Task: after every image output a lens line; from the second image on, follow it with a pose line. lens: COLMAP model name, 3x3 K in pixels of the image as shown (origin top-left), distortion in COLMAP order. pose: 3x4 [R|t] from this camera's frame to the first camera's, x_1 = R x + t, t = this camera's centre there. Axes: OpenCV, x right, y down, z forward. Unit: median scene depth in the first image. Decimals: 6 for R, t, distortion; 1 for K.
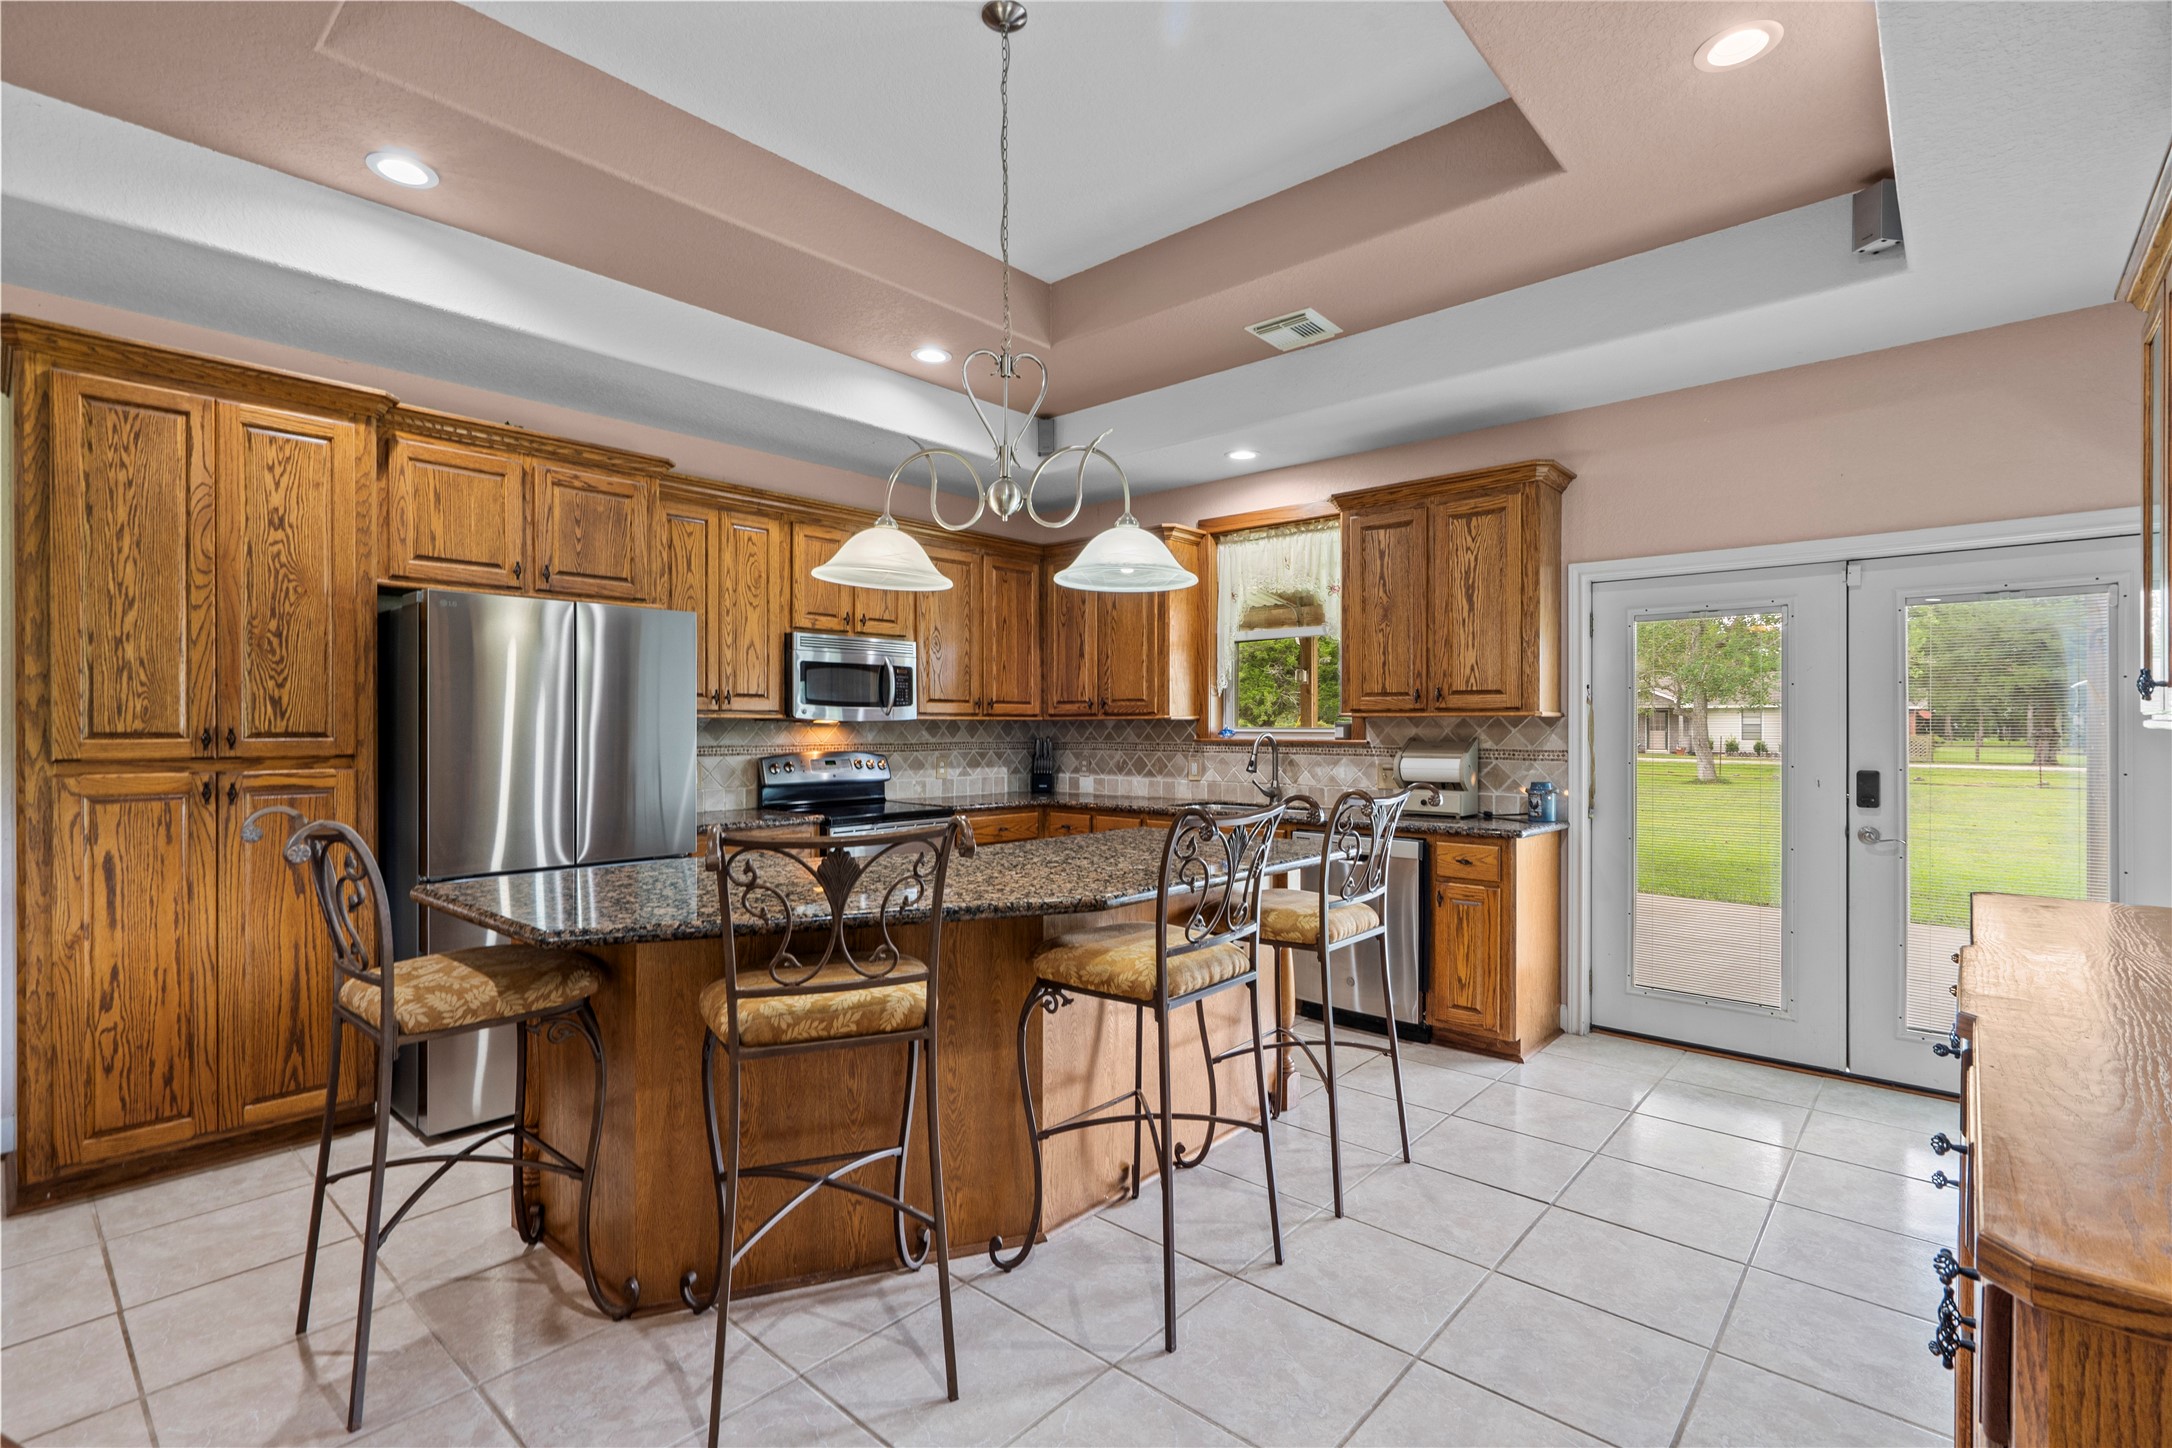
lens RADIAL K [[997.1, 0, 1068.2], [0, 997.1, 732.5], [0, 0, 1]] dist [-0.003006, 0.002563]
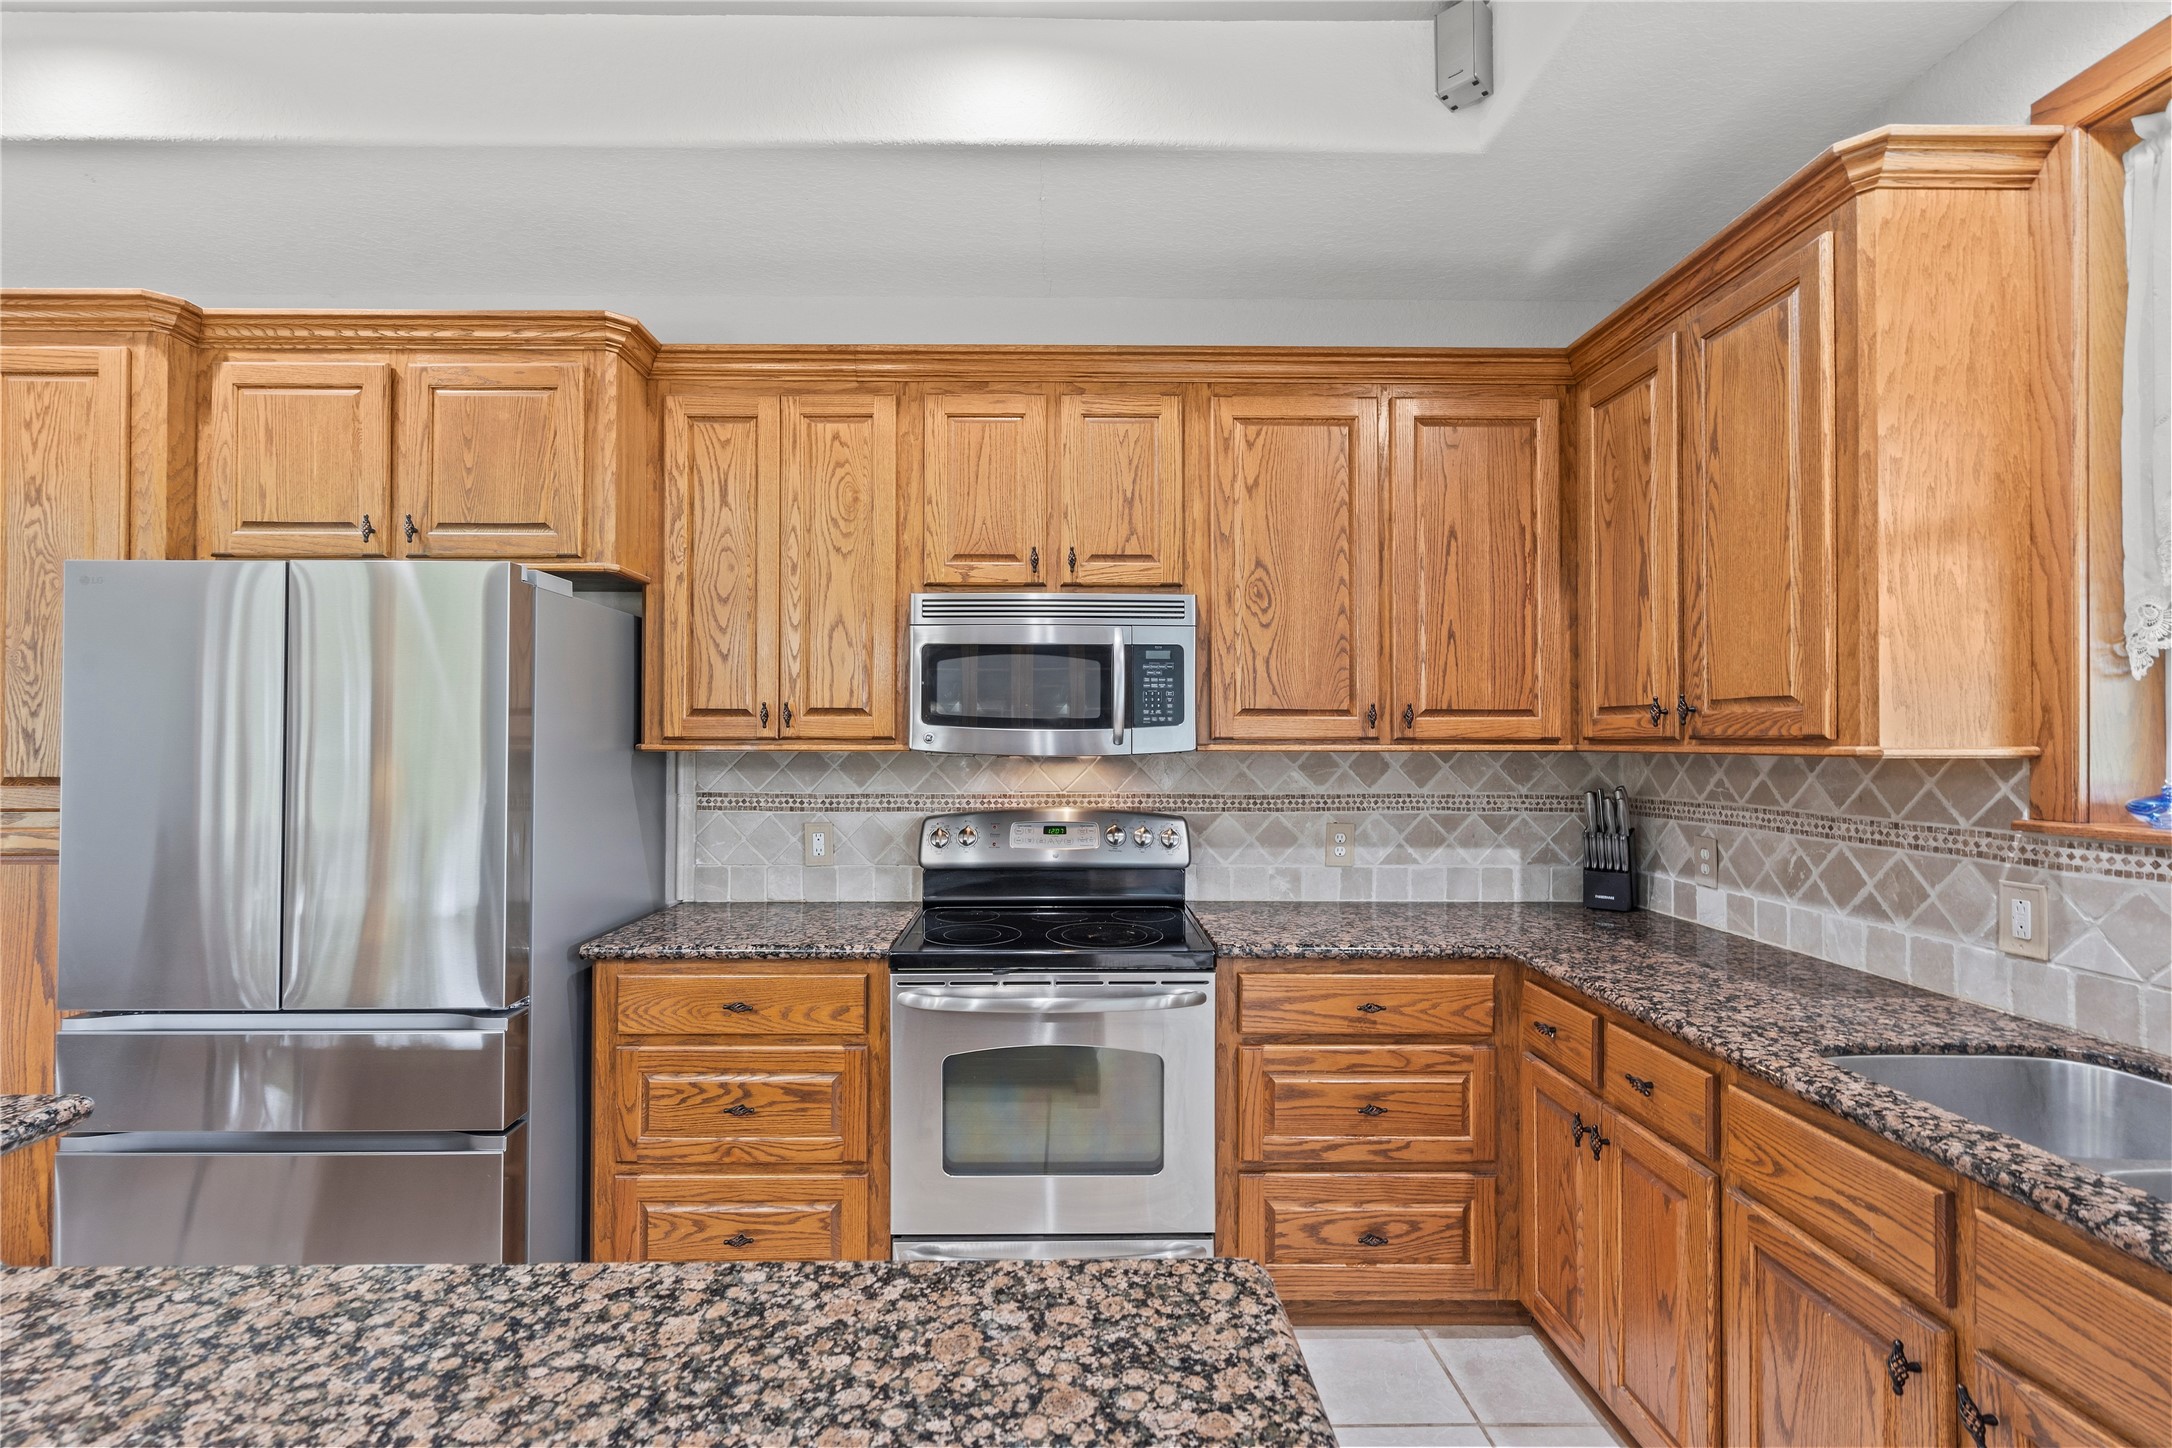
lens RADIAL K [[997.1, 0, 1069.4], [0, 997.1, 726.4], [0, 0, 1]] dist [-0.003006, 0.002563]
pose [[0.684579, -0.008501, -0.728890, 0.183026], [-0.003990, 0.999873, -0.015409, -0.020144], [0.728928, 0.013457, 0.684458, 0.702107]]
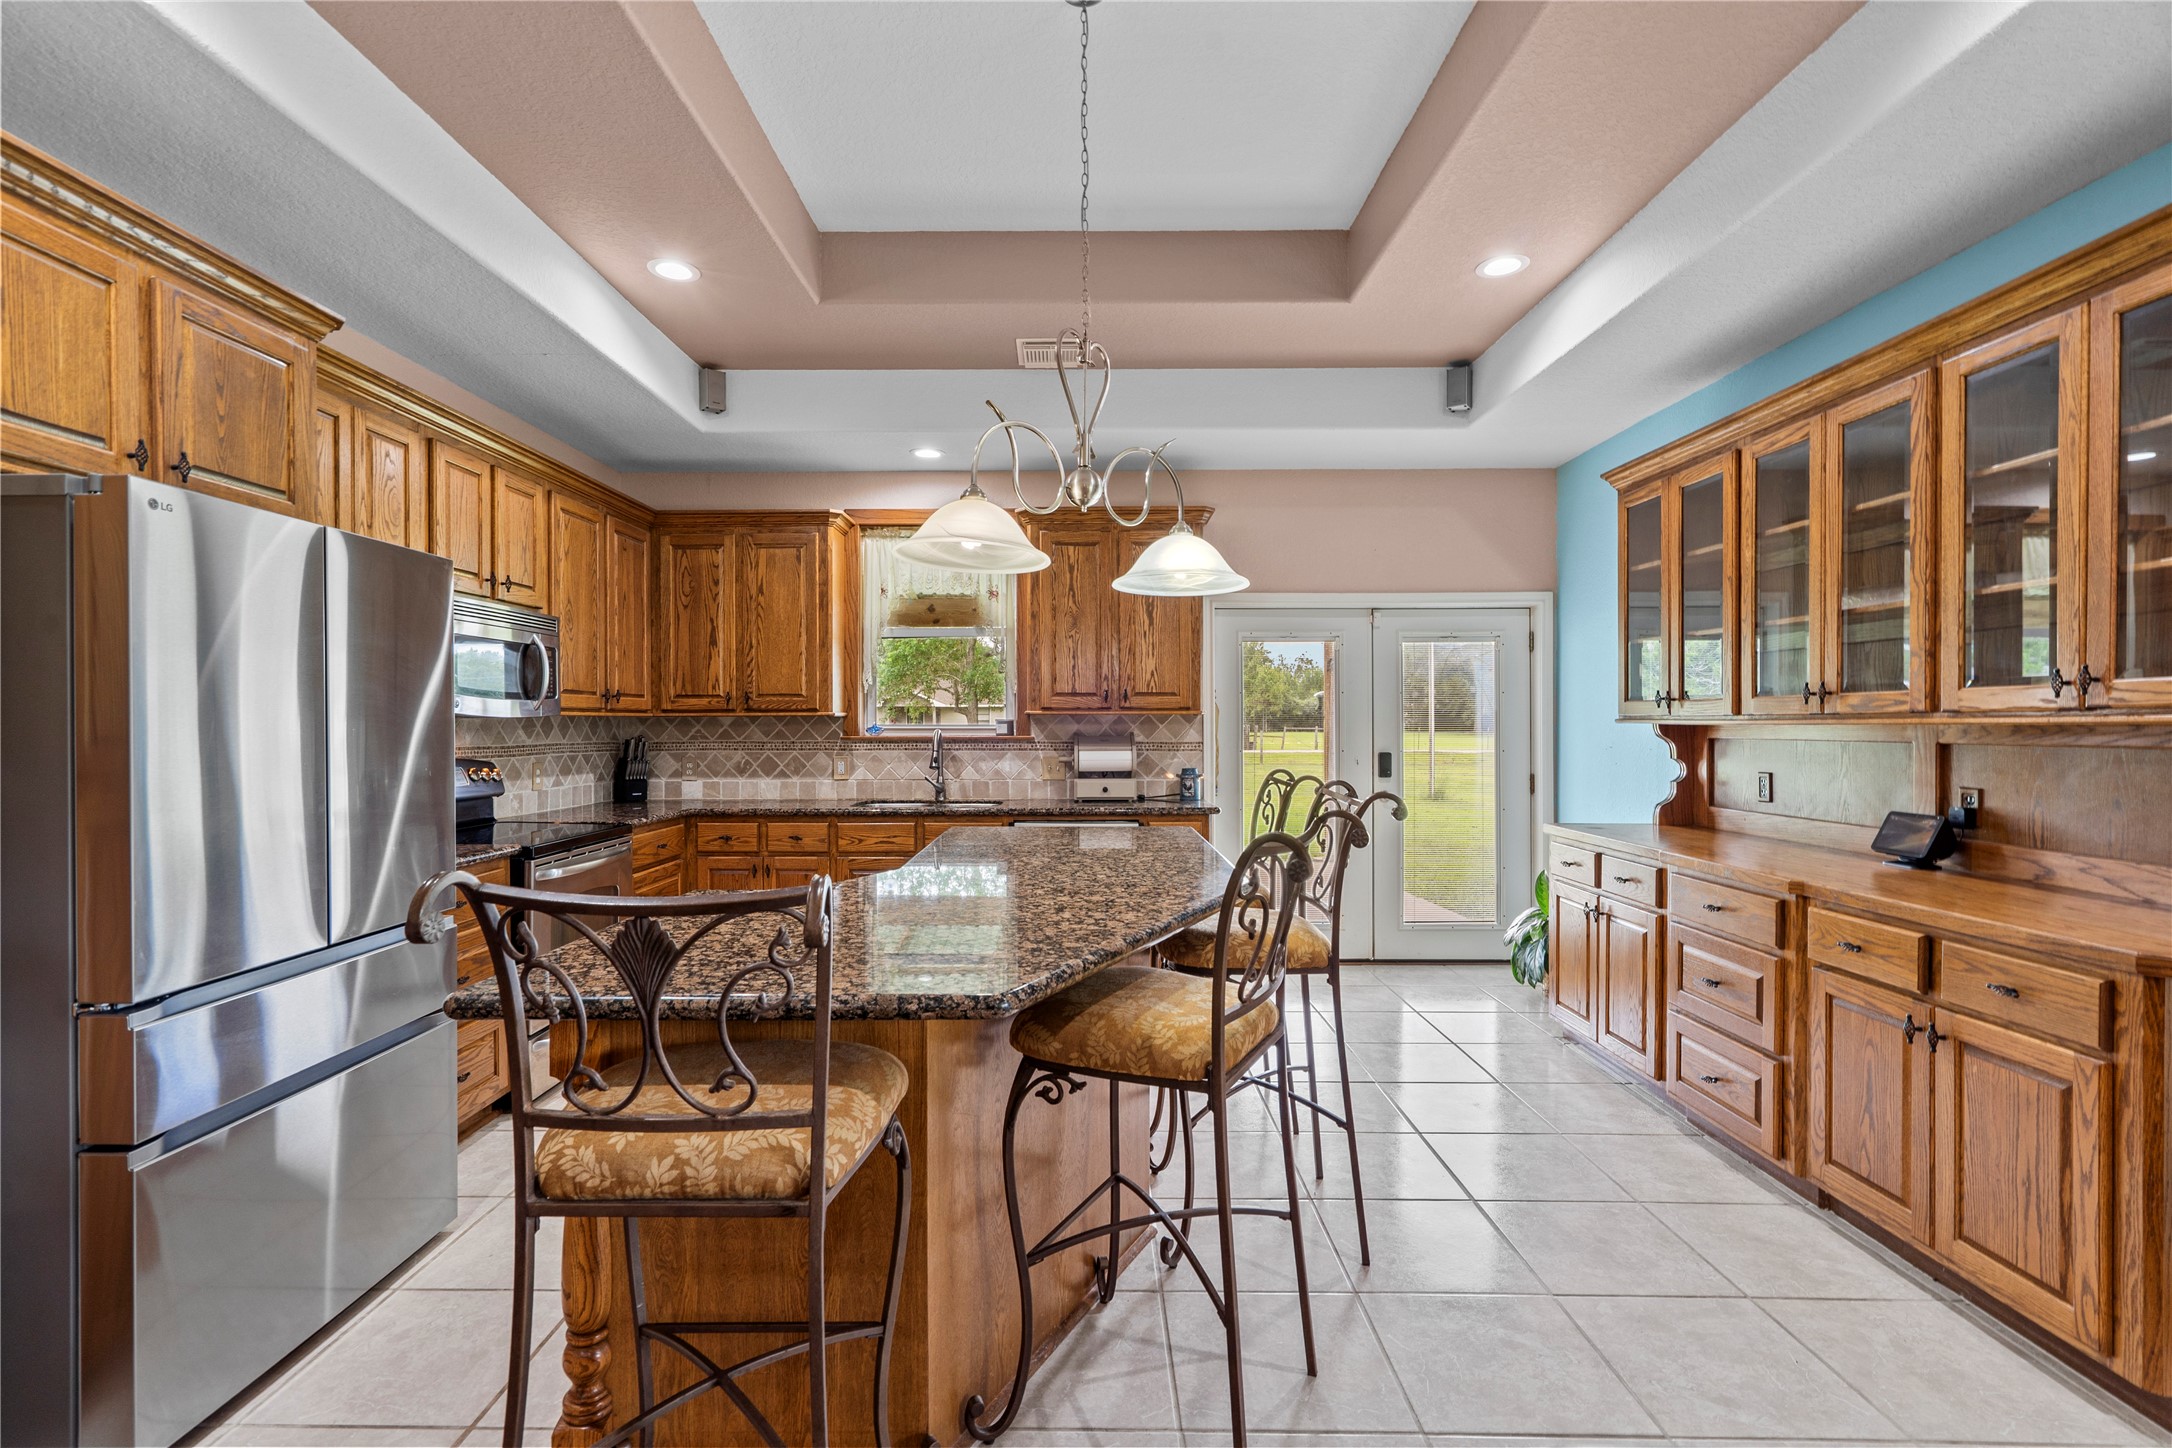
lens RADIAL K [[997.1, 0, 1071.0], [0, 997.1, 727.3], [0, 0, 1]] dist [-0.003006, 0.002563]
pose [[0.747314, -0.004265, 0.664458, -0.420594], [0.005777, 0.999983, -0.000078, -0.001318], [-0.664446, 0.003897, 0.747326, 0.165973]]
